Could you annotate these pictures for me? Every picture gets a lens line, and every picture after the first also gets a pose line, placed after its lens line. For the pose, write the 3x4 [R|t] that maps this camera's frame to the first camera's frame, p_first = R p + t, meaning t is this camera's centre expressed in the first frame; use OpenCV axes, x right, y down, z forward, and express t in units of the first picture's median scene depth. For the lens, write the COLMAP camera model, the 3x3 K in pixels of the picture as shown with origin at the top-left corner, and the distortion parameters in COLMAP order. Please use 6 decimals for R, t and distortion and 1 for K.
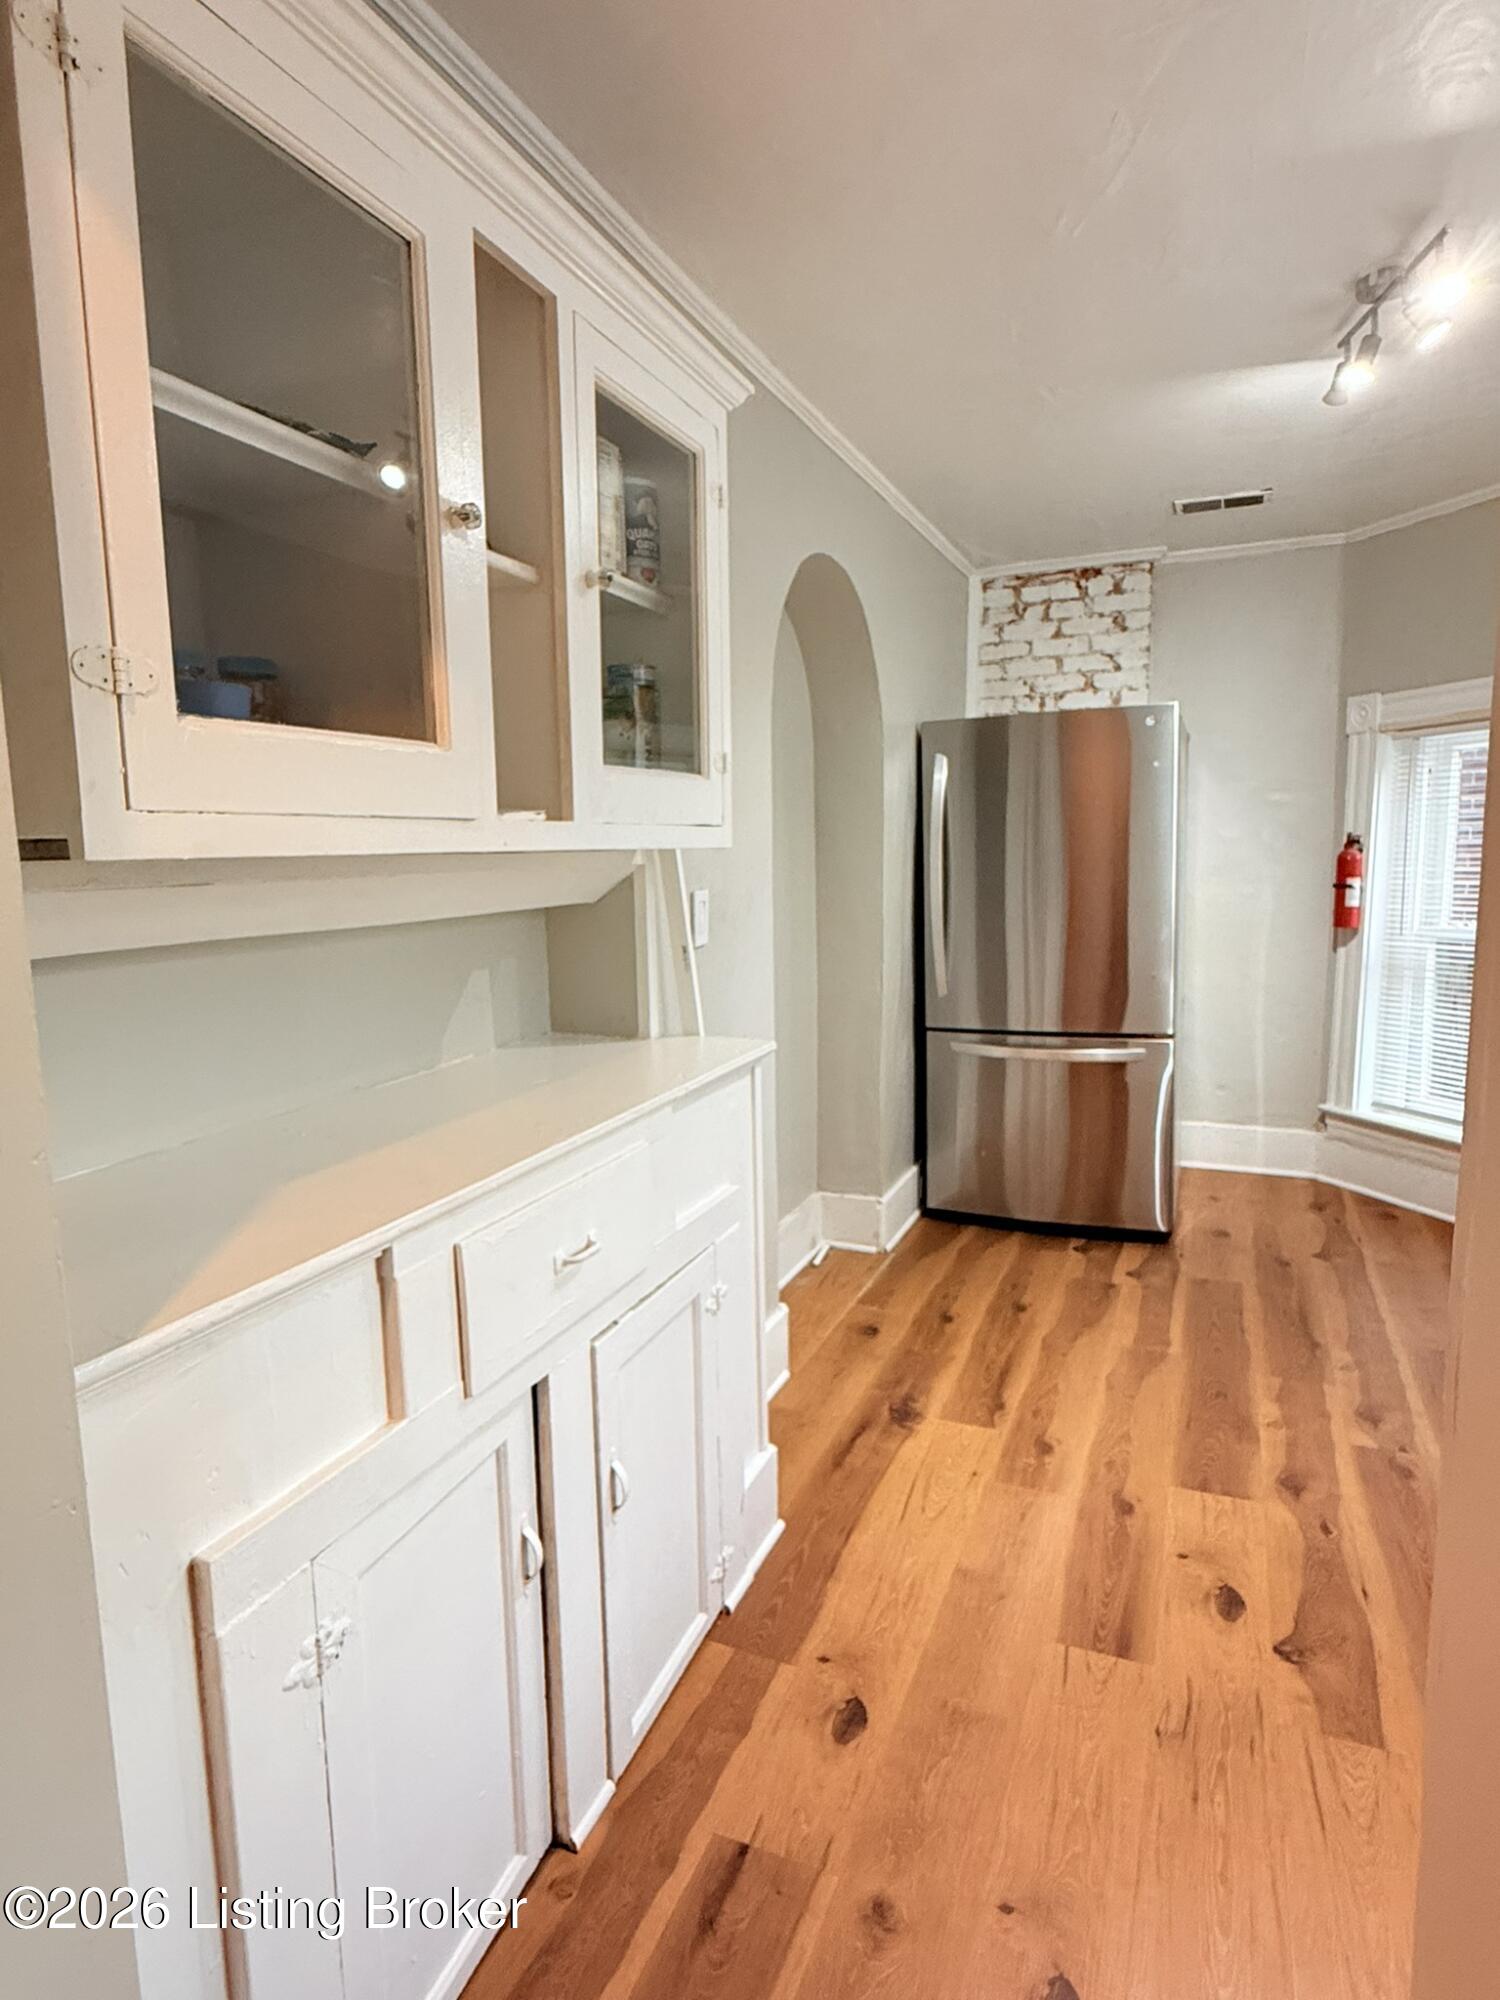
lens RADIAL K [[1120.0, 0, 753.8], [0, 1120.0, 1002.3], [0, 0, 1]] dist [-0.001187, 0.000958]
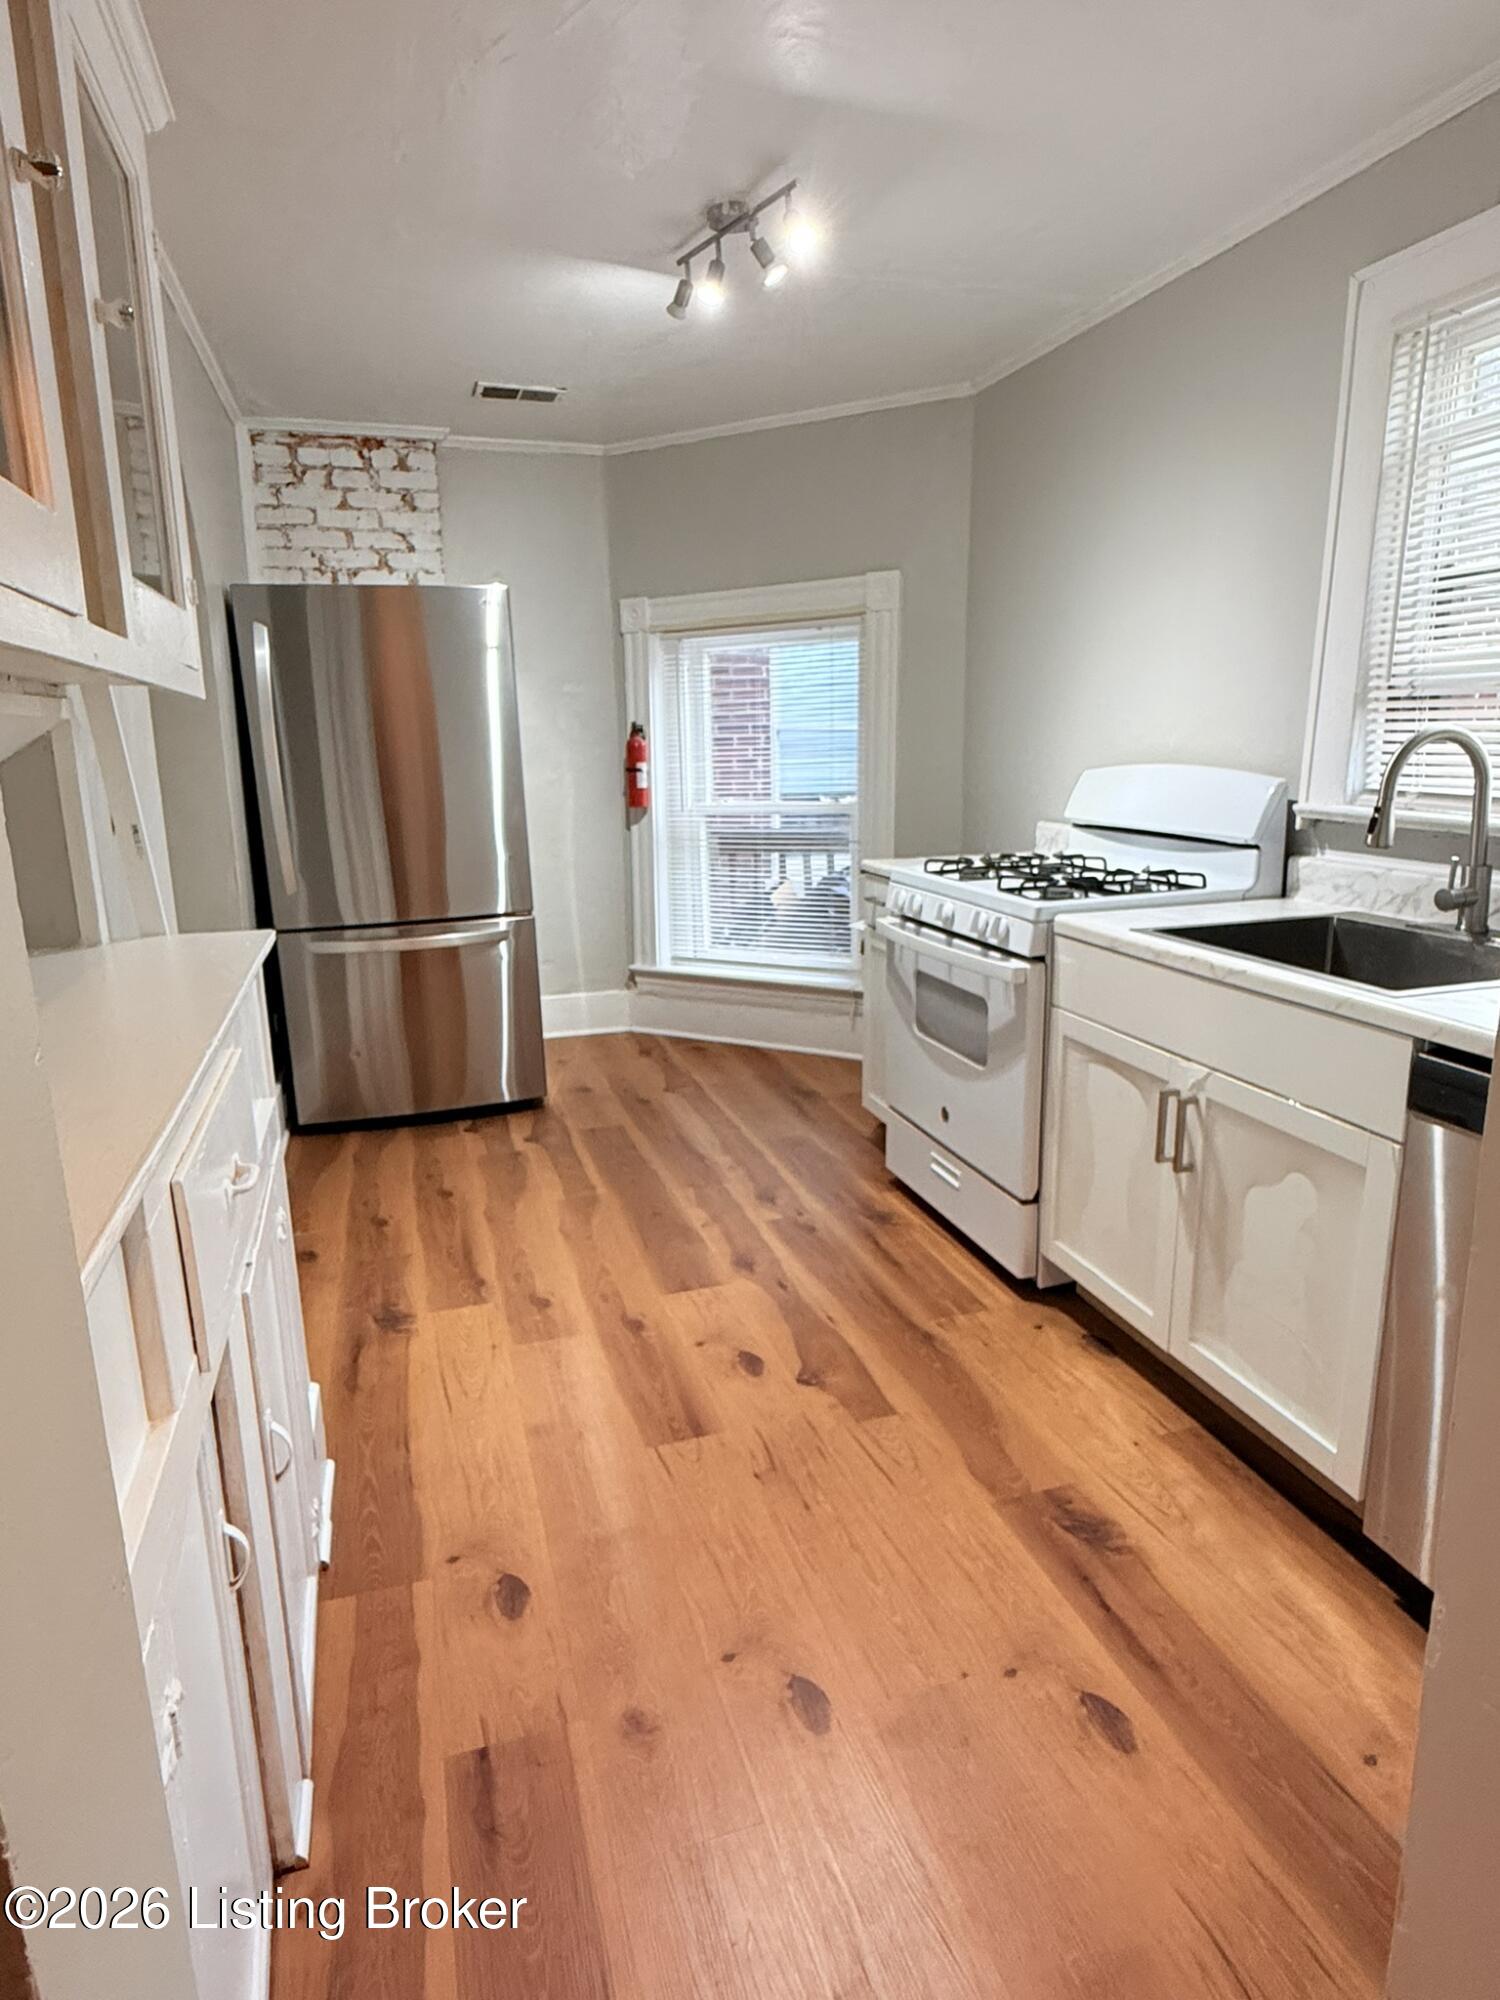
lens RADIAL K [[1120.0, 0, 756.4], [0, 1120.0, 993.2], [0, 0, 1]] dist [-0.001187, 0.000958]
pose [[0.758765, -0.136309, 0.636943, -0.154878], [0.090965, 0.990451, 0.103598, 0.016242], [-0.644982, -0.020667, 0.763918, 0.058899]]
